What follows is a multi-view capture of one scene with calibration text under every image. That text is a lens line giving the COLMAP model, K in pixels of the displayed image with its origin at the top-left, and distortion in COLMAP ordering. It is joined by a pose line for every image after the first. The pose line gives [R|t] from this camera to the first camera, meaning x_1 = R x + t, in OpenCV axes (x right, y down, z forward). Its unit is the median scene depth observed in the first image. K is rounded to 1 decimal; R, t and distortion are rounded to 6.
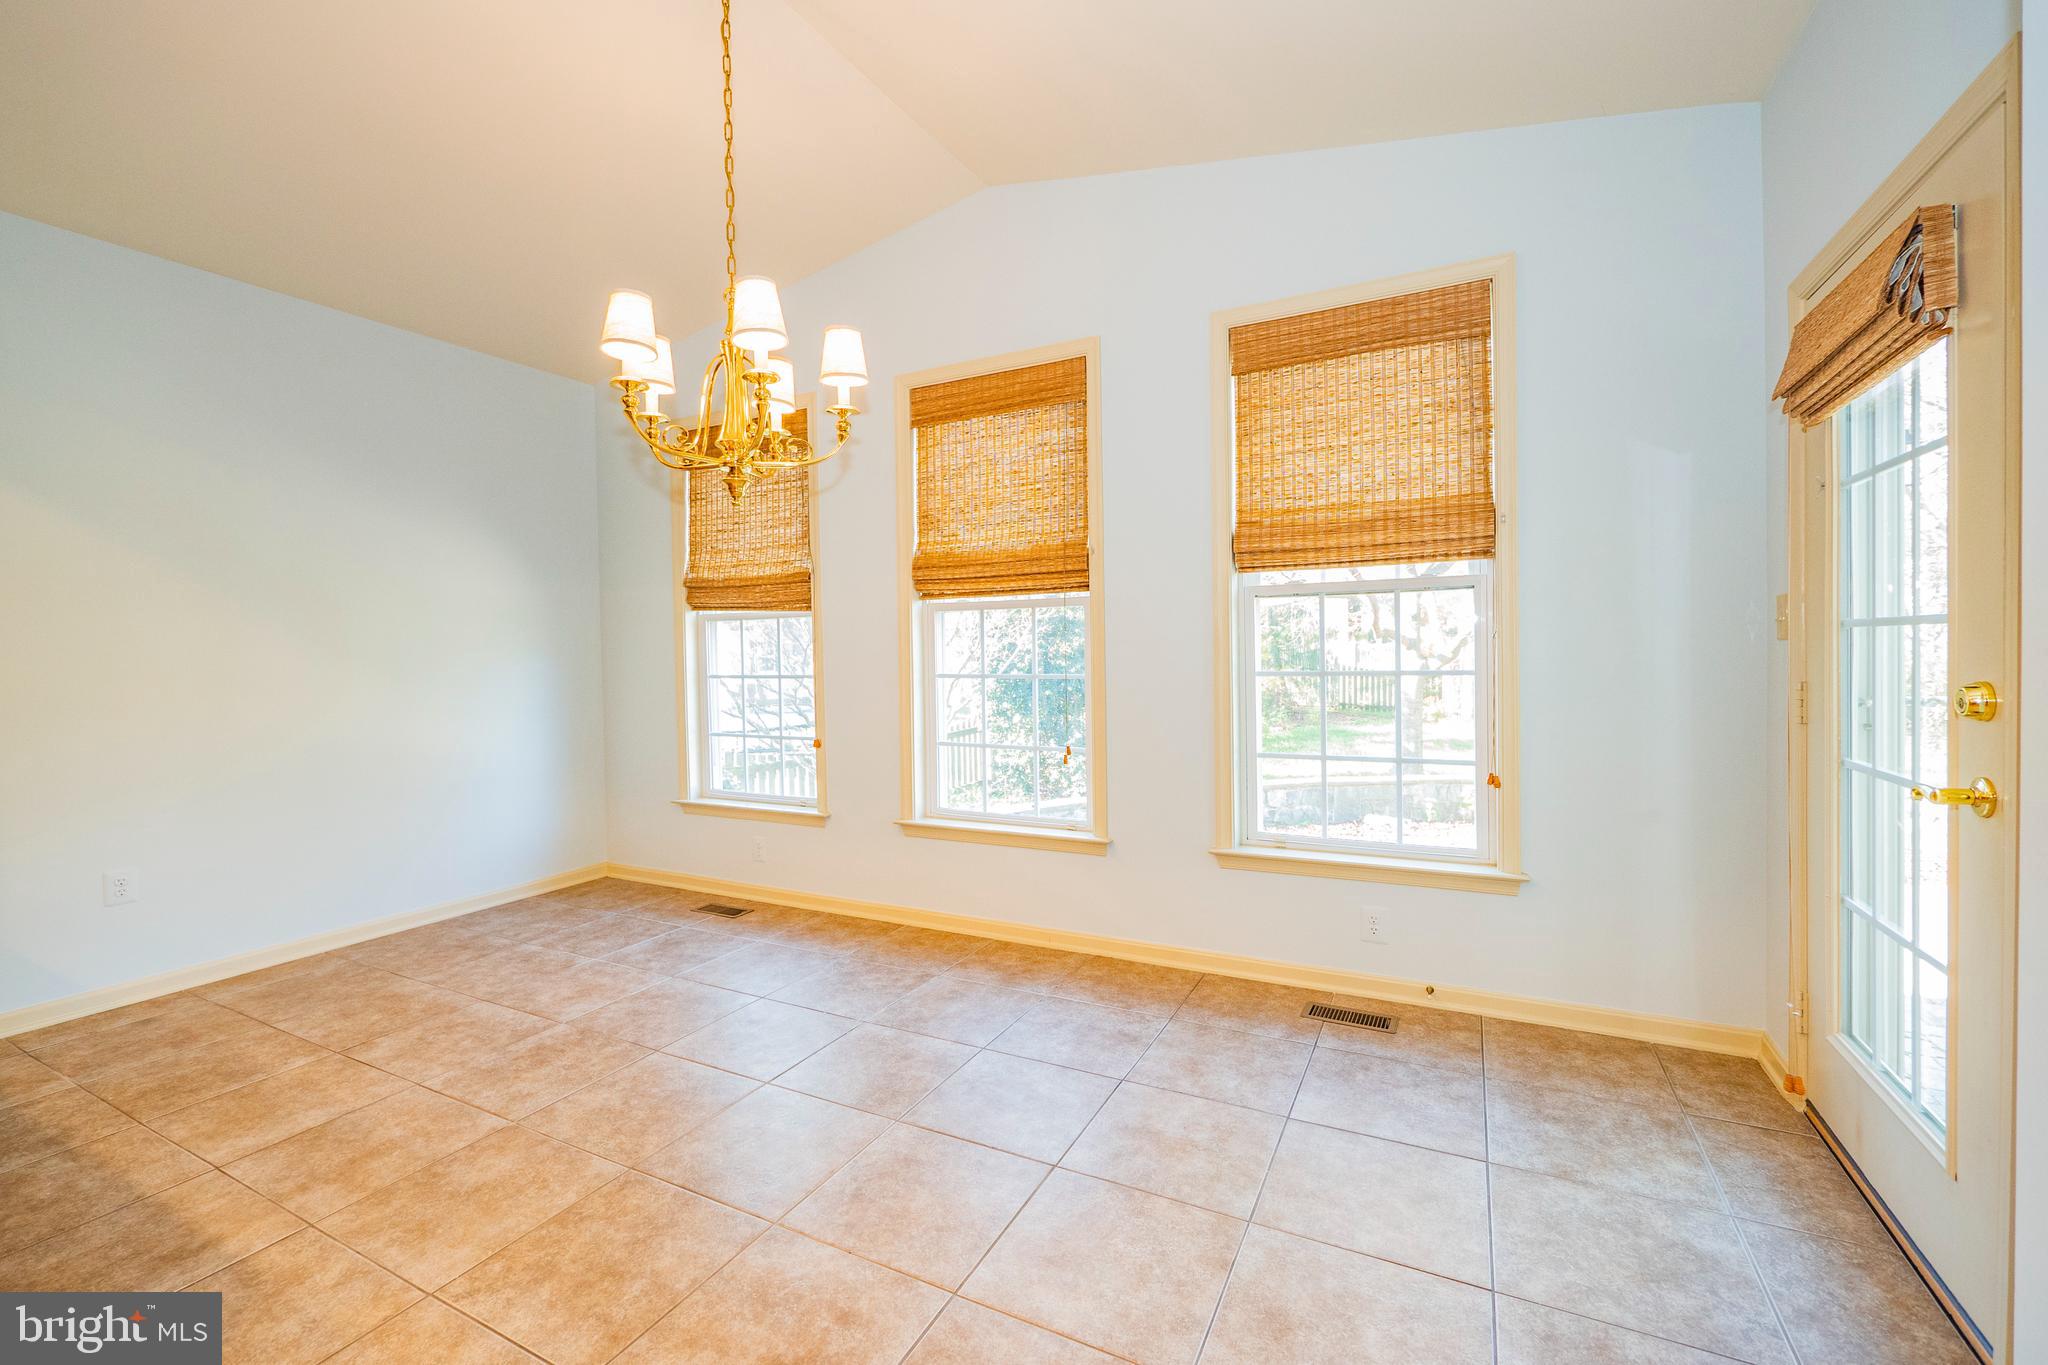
lens RADIAL K [[864.1, 0, 1014.4], [0, 864.1, 668.9], [0, 0, 1]] dist [-0.005847, 0.000273]
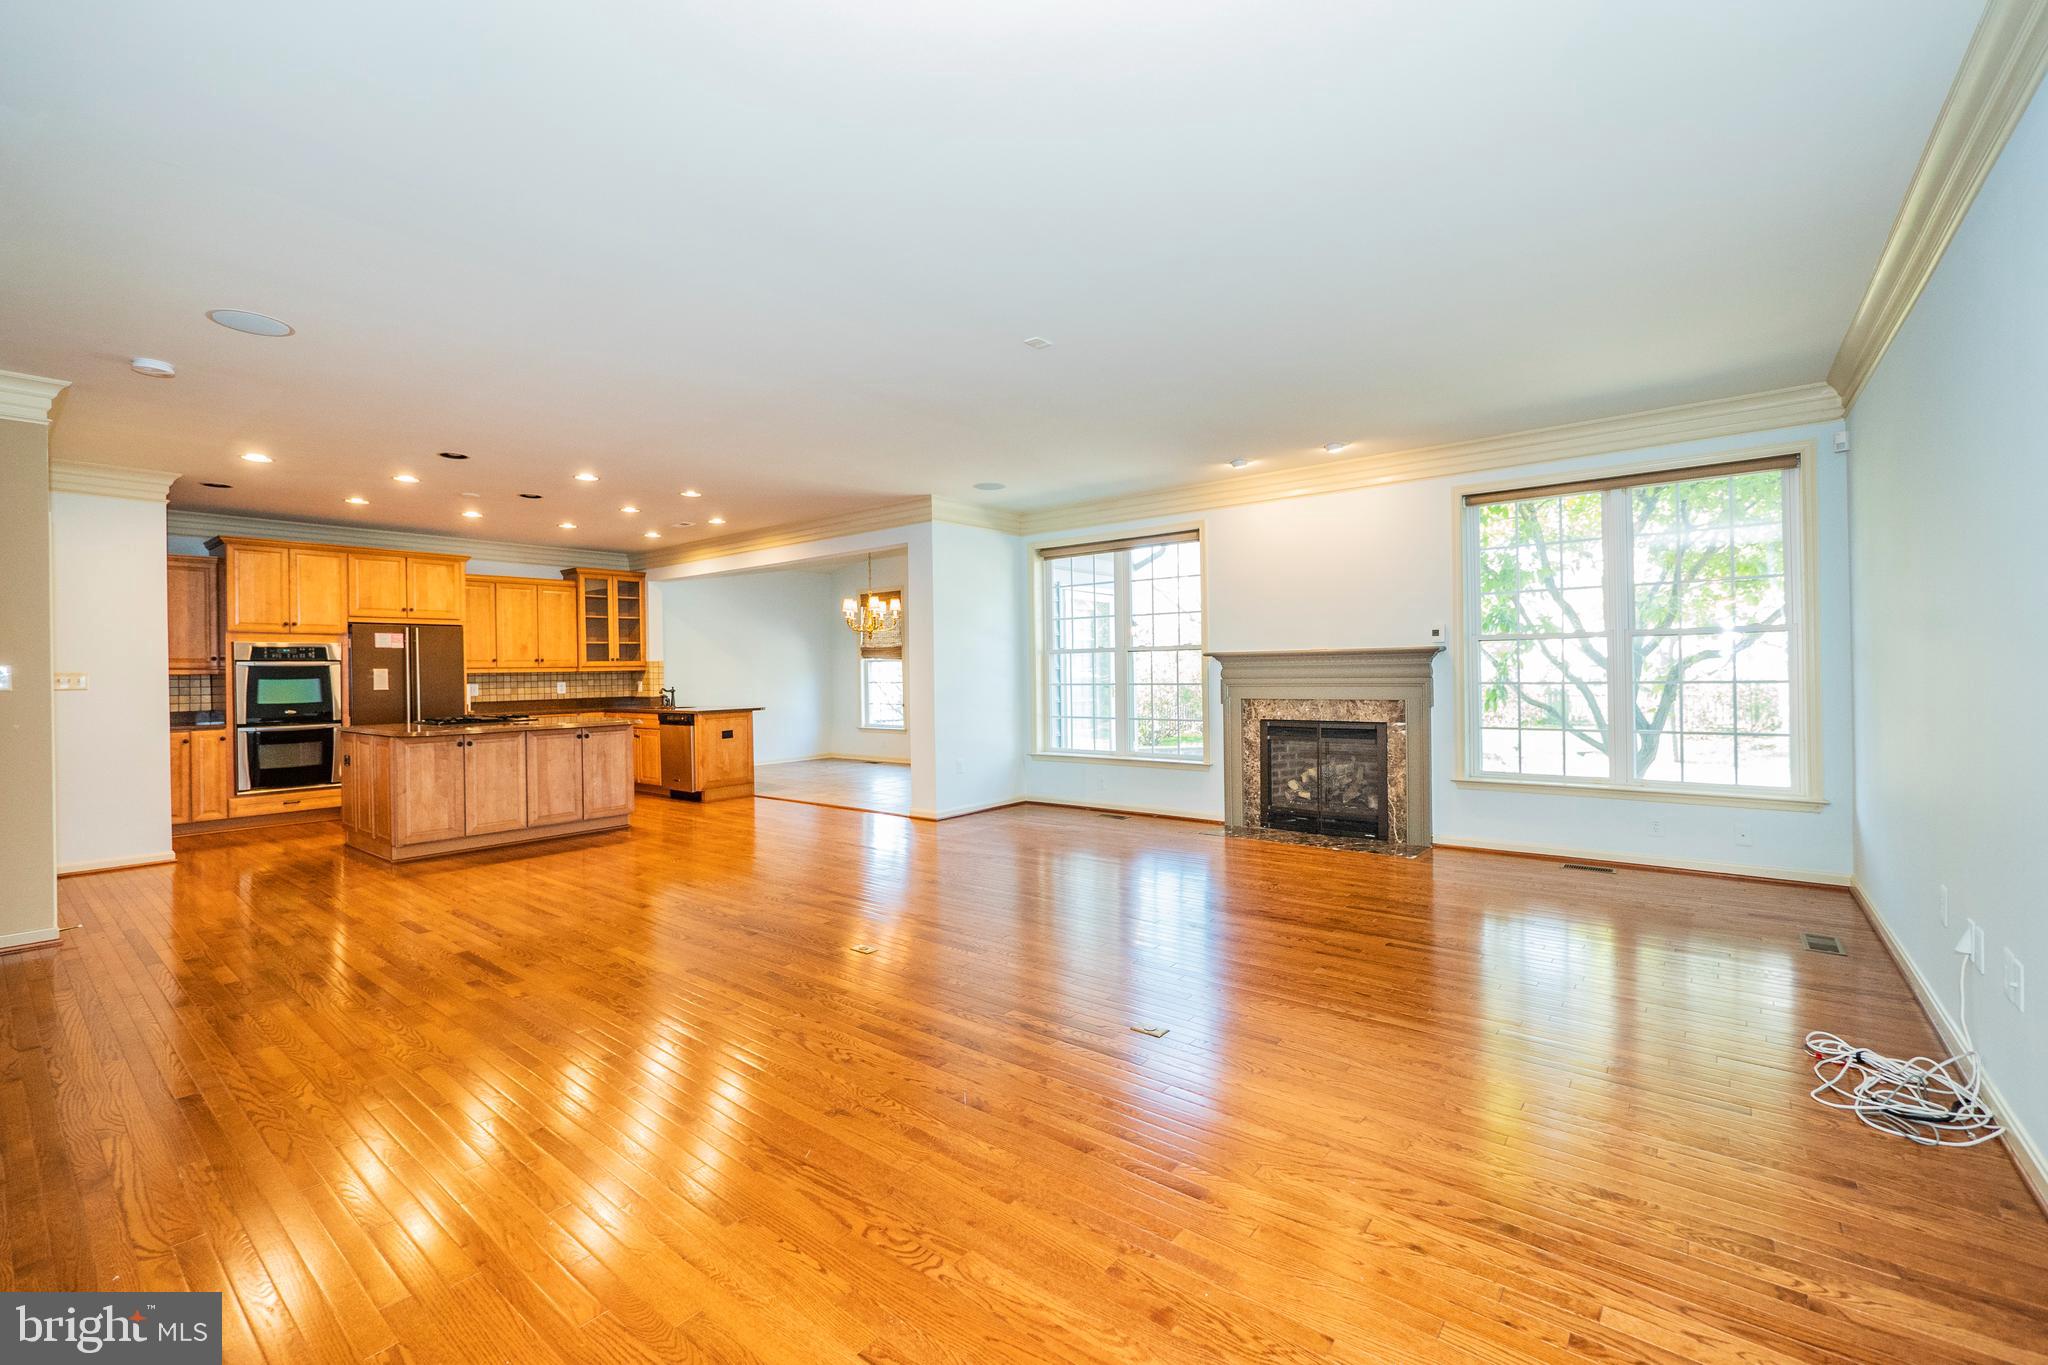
lens RADIAL K [[864.1, 0, 1014.4], [0, 864.1, 668.9], [0, 0, 1]] dist [-0.005847, 0.000273]
pose [[0.981232, 0.000719, -0.192830, 0.810637], [-0.004699, 0.999785, -0.020183, 0.024910], [0.192774, 0.020711, 0.981025, -2.068245]]
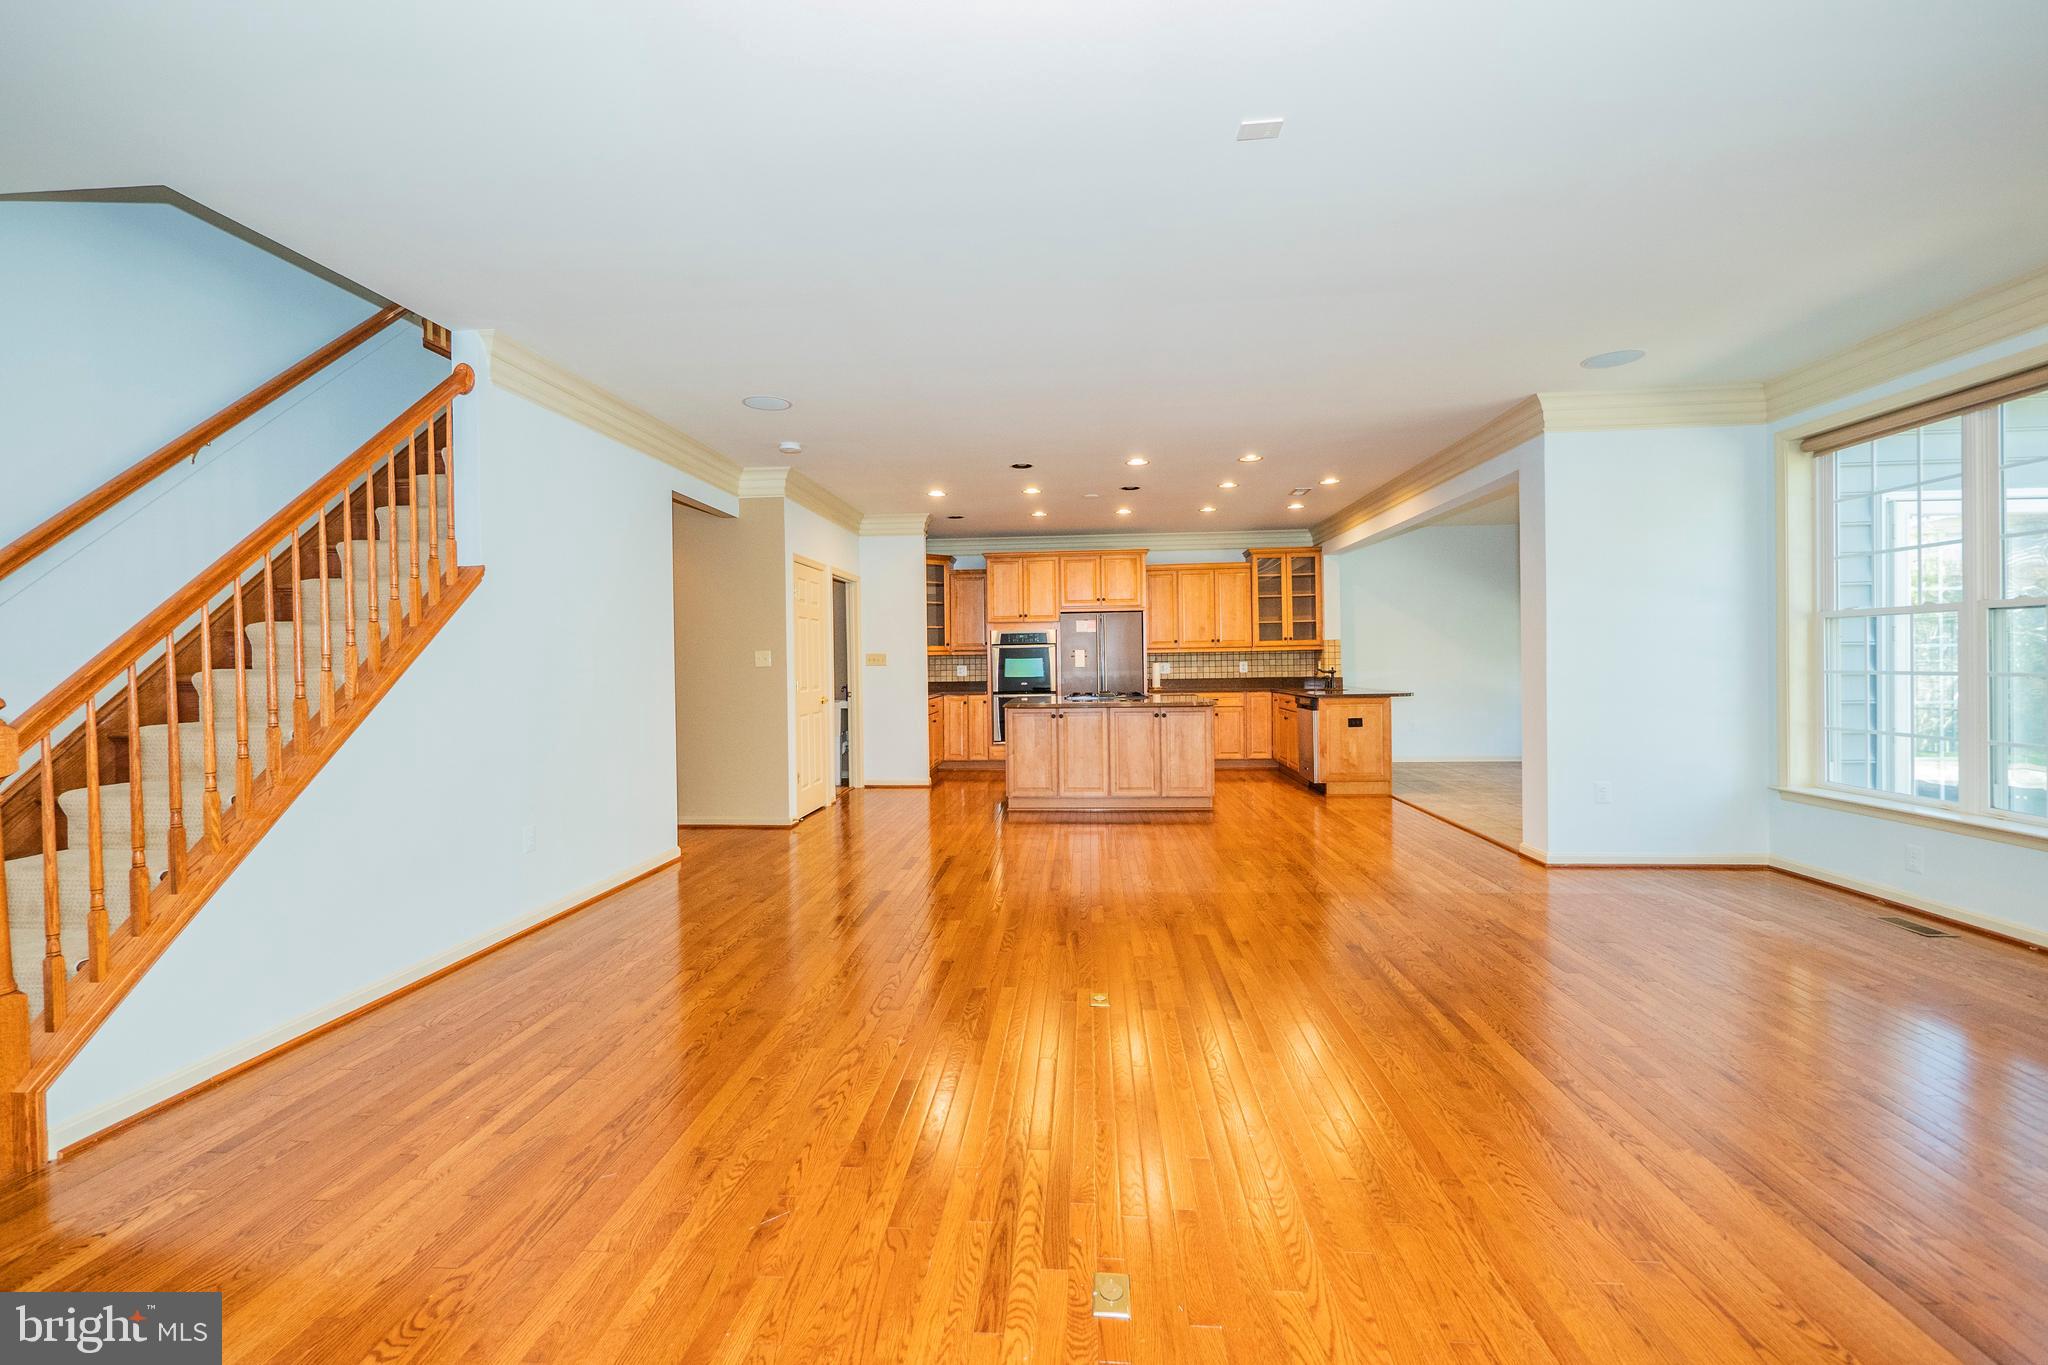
lens RADIAL K [[864.1, 0, 1014.4], [0, 864.1, 668.9], [0, 0, 1]] dist [-0.005847, 0.000273]
pose [[0.390587, 0.018171, -0.920387, 1.189393], [-0.010546, 0.999828, 0.015264, 0.007824], [0.920506, 0.003744, 0.390712, -1.443099]]
